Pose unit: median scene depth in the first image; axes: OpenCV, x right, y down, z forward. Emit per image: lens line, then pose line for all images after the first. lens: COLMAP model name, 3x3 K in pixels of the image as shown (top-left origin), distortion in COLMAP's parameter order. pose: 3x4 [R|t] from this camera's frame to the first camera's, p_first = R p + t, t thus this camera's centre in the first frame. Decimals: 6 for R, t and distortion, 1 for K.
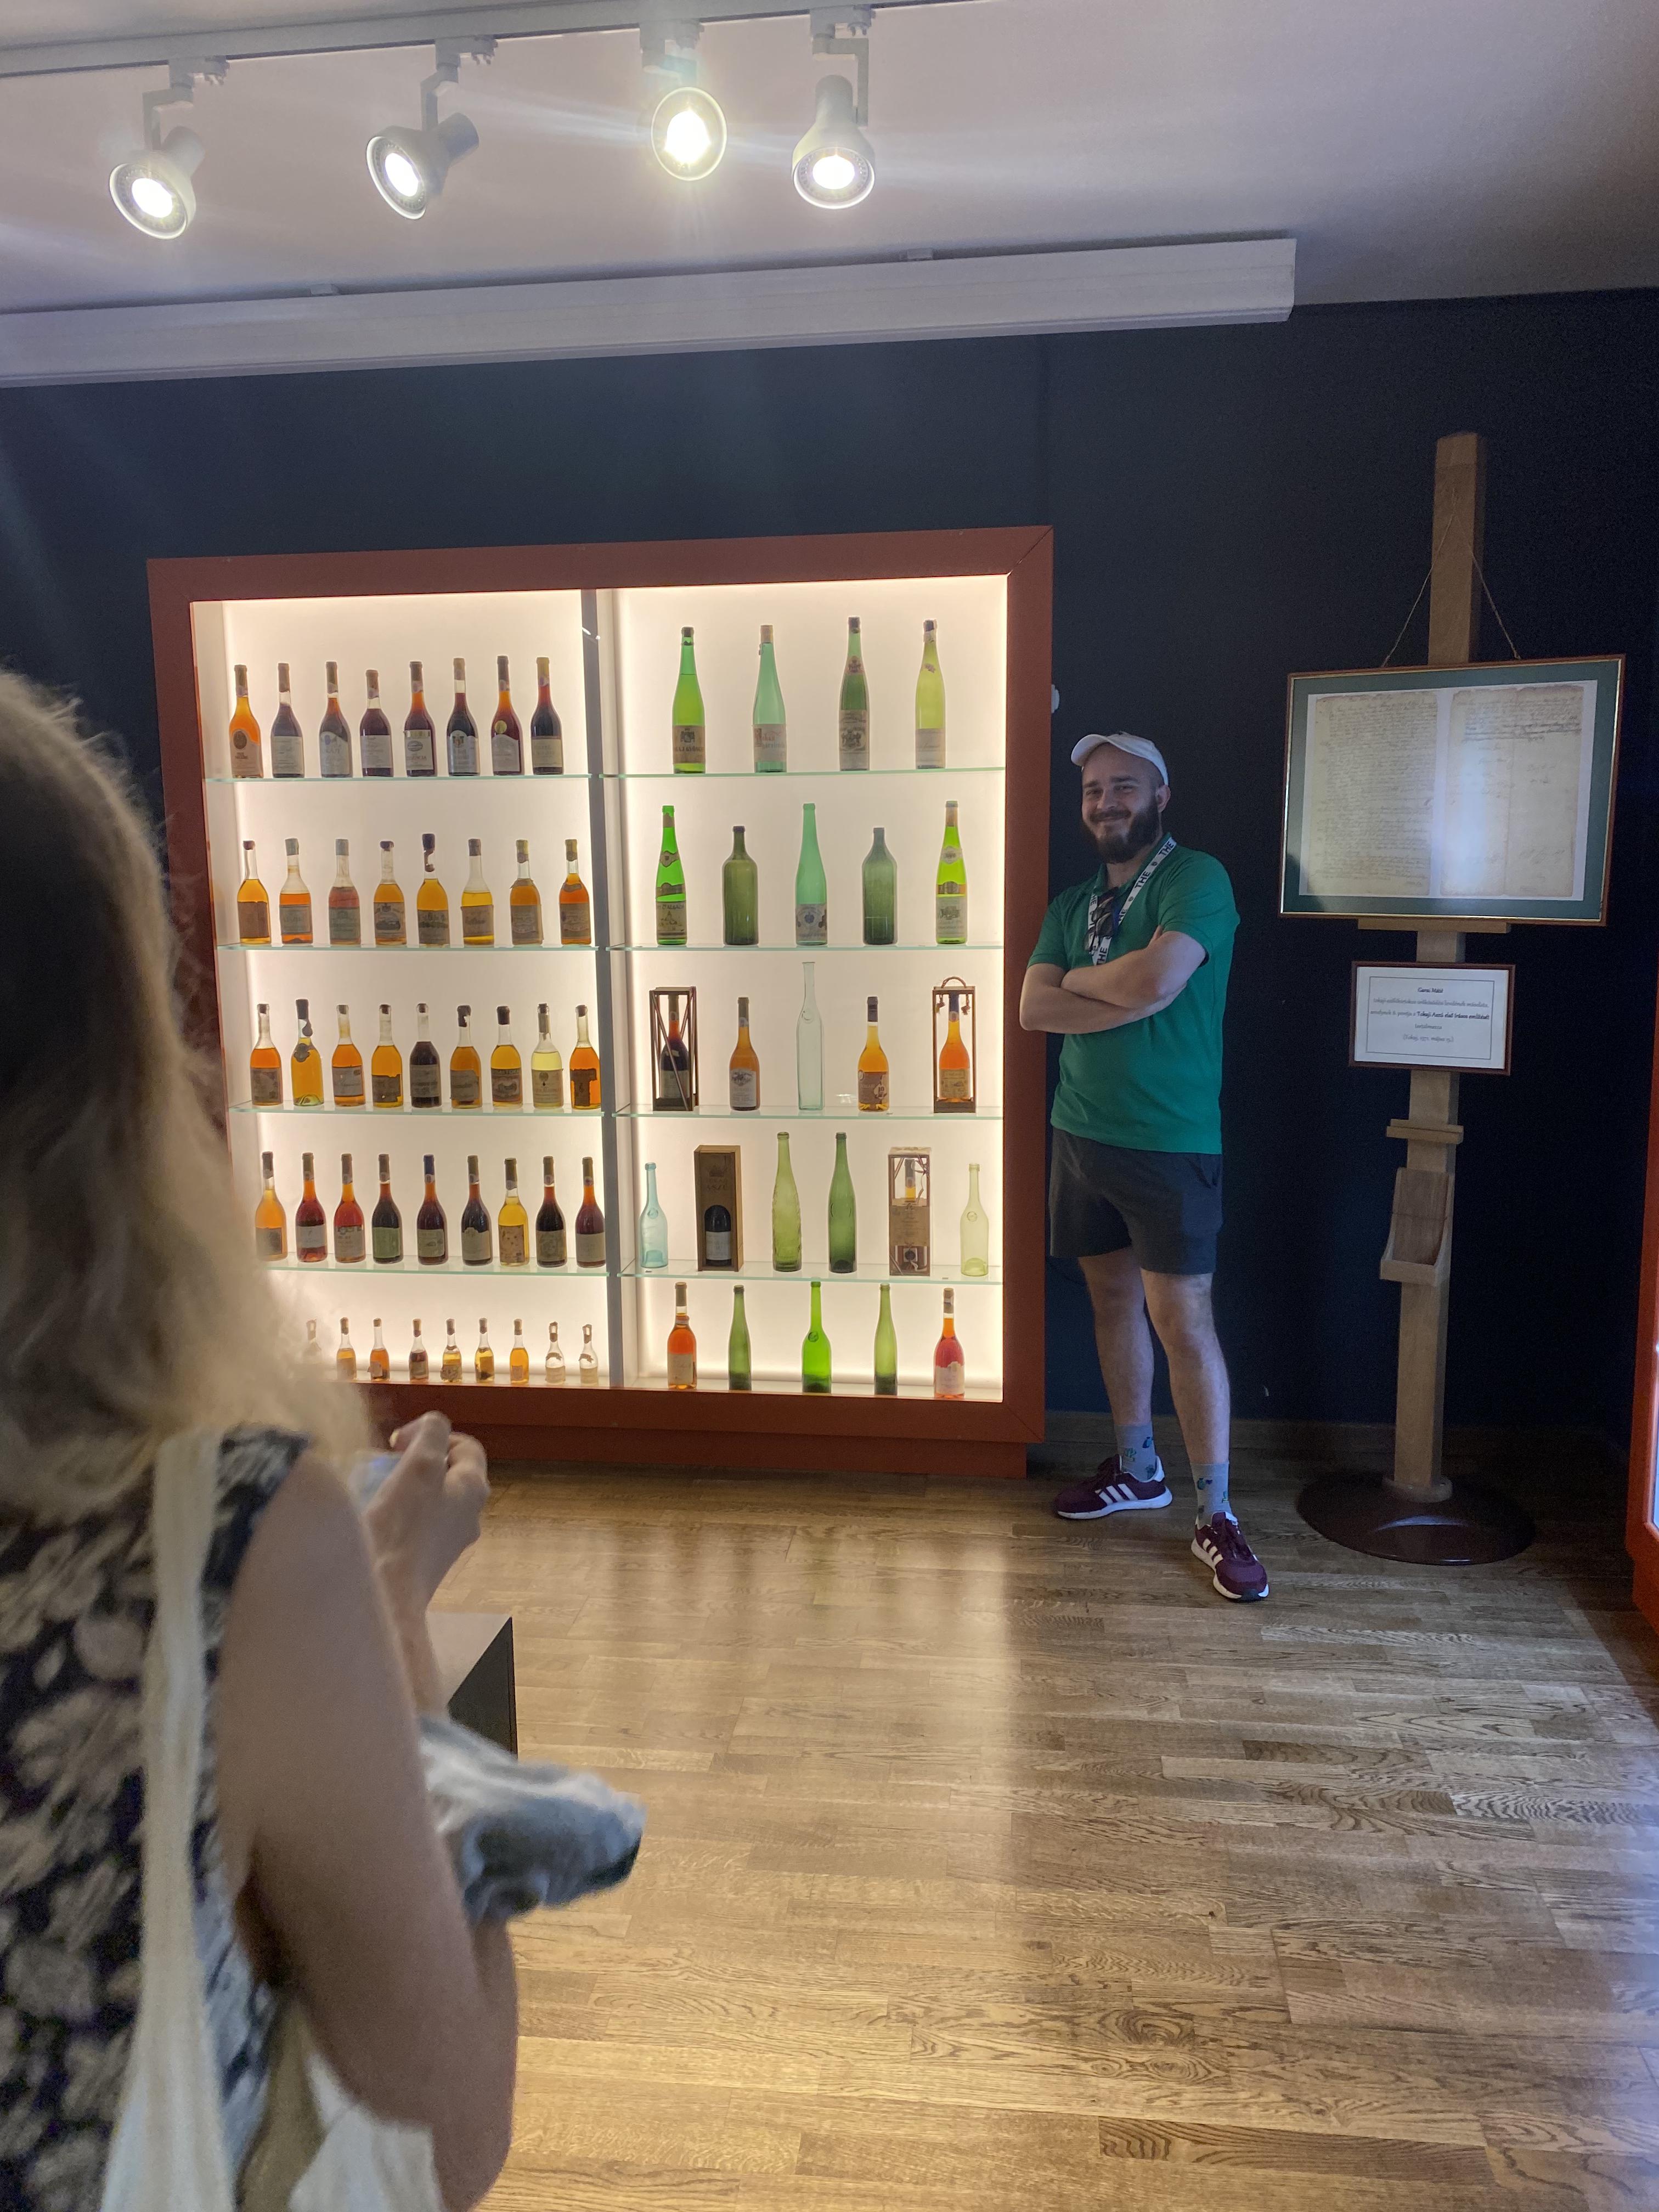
lens RADIAL K [[1682.8, 0, 830.5], [0, 1682.8, 1102.5], [0, 0, 1]] dist [0.006788, 0.006342]
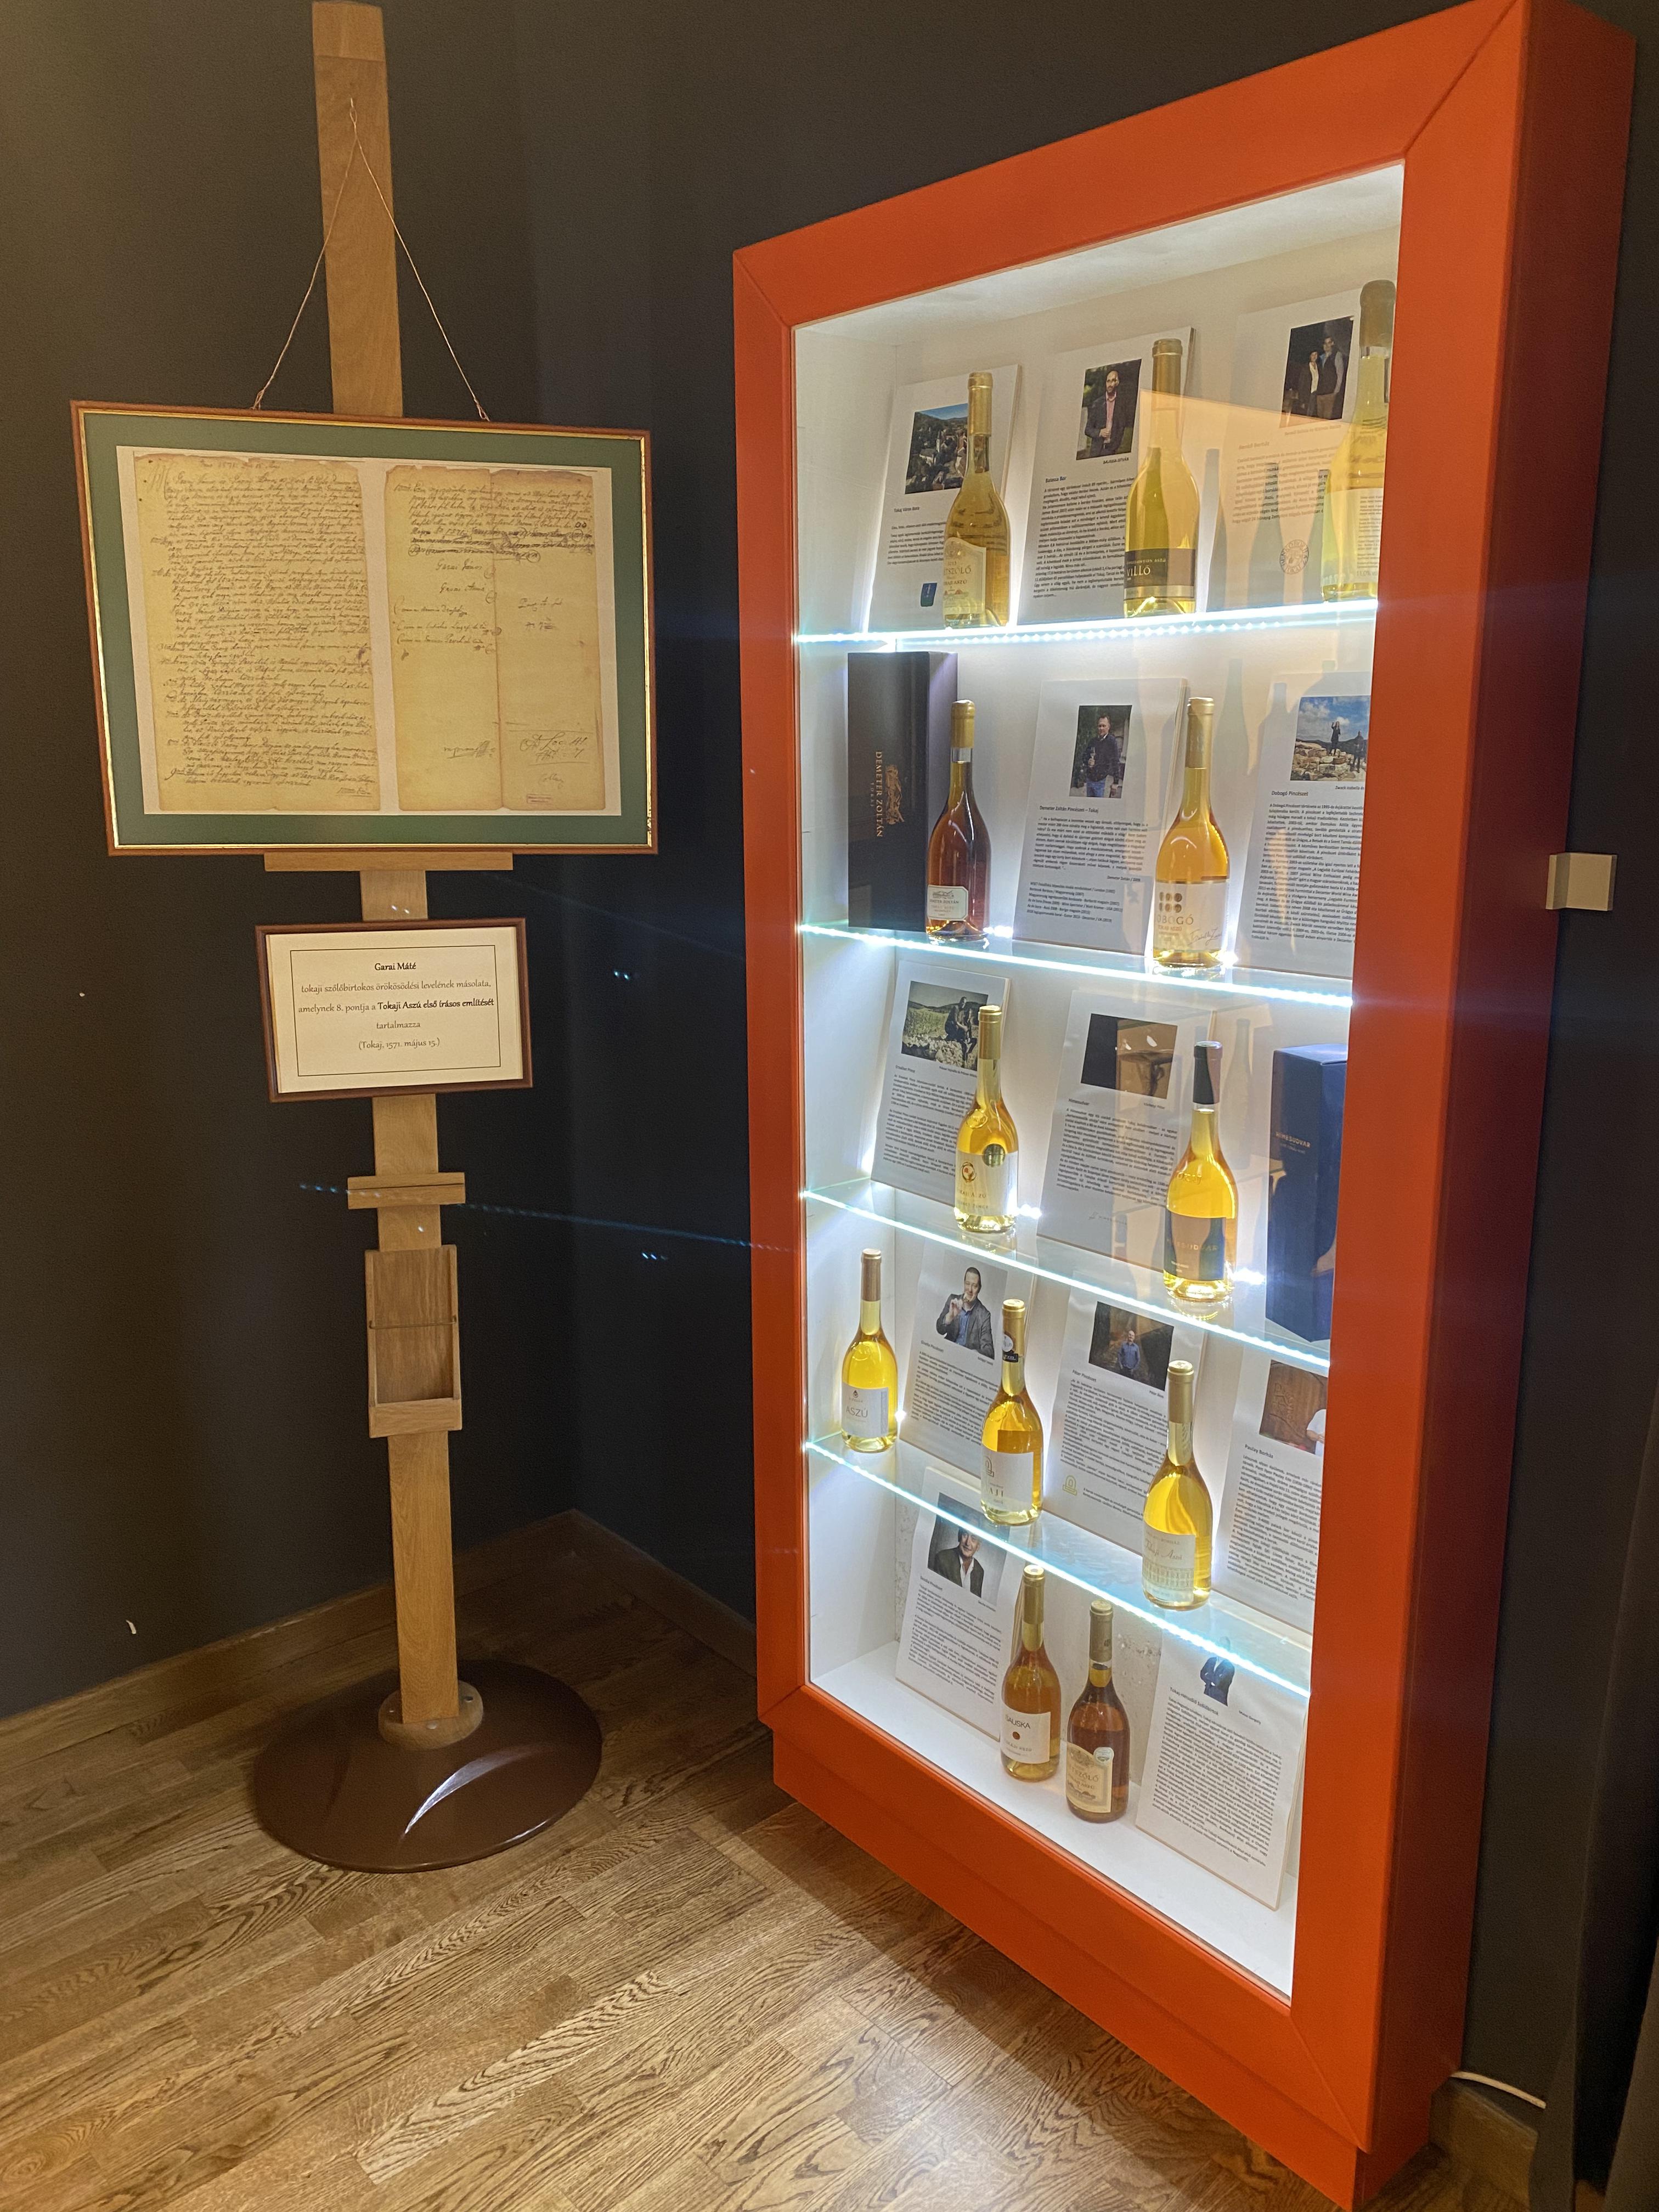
lens RADIAL K [[1682.8, 0, 833.8], [0, 1682.8, 1097.9], [0, 0, 1]] dist [0.006788, 0.006342]
pose [[0.658720, -0.146958, 0.737897, 0.001670], [0.113026, 0.988938, 0.096056, -0.060059], [-0.743851, 0.020127, 0.668043, 0.472080]]
